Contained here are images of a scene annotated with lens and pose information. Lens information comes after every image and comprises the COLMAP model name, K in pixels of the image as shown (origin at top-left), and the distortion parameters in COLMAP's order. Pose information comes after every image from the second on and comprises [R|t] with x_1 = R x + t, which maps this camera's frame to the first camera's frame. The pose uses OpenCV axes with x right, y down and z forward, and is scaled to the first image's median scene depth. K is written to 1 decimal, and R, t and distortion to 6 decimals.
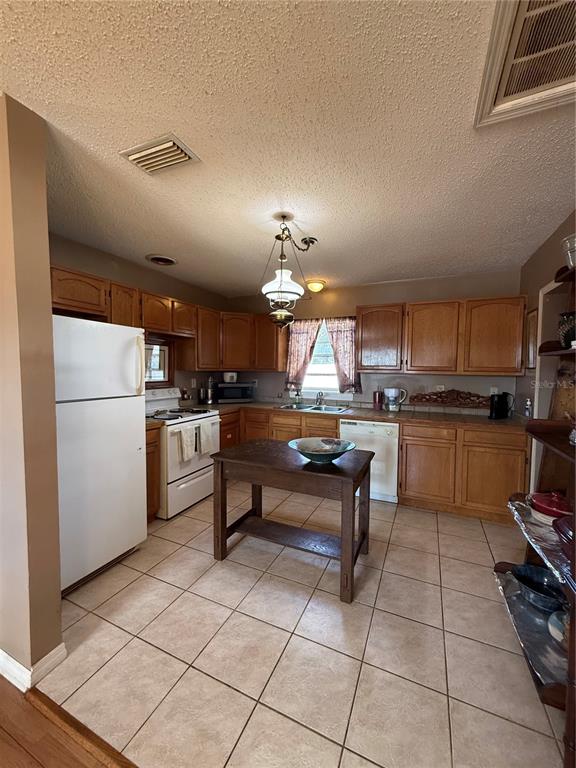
lens RADIAL K [[304.8, 0, 287.4], [0, 304.8, 383.2], [0, 0, 1]] dist [-0.002224, 0.000378]
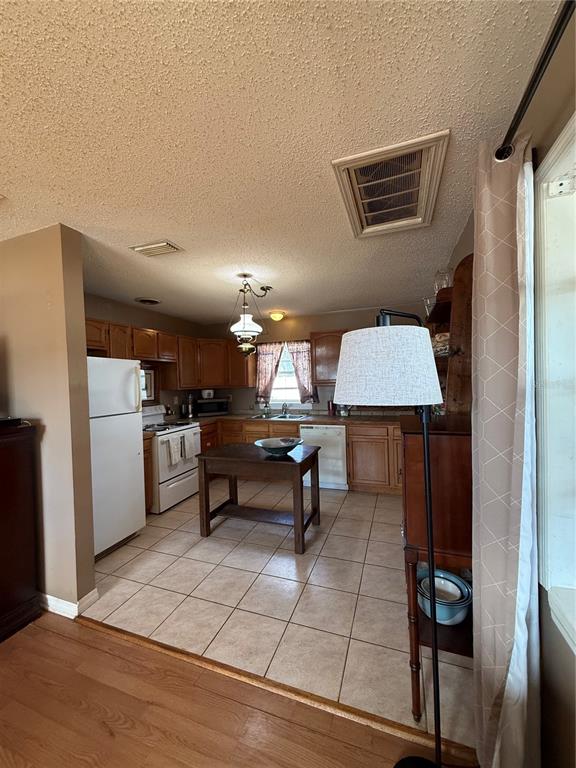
lens RADIAL K [[304.8, 0, 287.4], [0, 304.8, 383.2], [0, 0, 1]] dist [-0.002224, 0.000378]
pose [[0.996317, -0.039145, 0.076294, 0.042184], [0.042129, 0.998393, -0.037893, -0.005201], [-0.074688, 0.040968, 0.996365, -0.274091]]
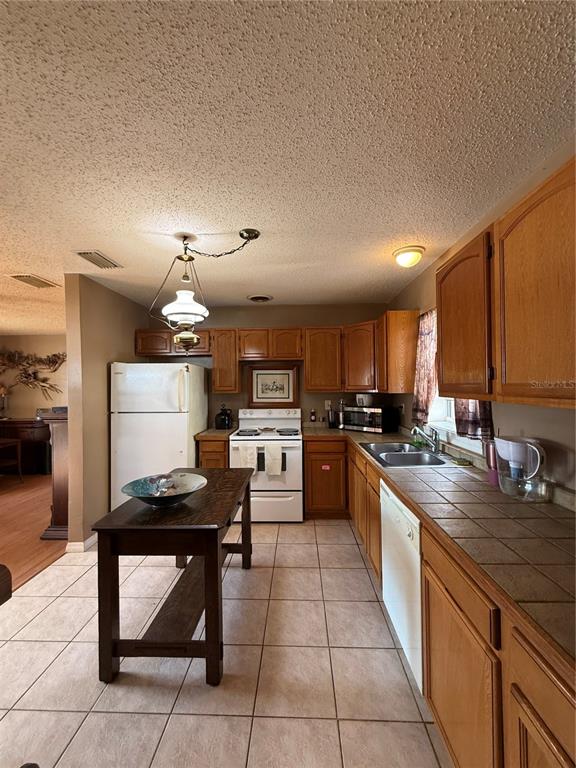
lens RADIAL K [[304.8, 0, 287.4], [0, 304.8, 383.2], [0, 0, 1]] dist [-0.002224, 0.000378]
pose [[0.383672, -0.021043, -0.923230, 0.777300], [-0.028359, 0.999000, -0.034555, -0.046047], [0.923034, 0.039439, 0.382692, 0.739440]]
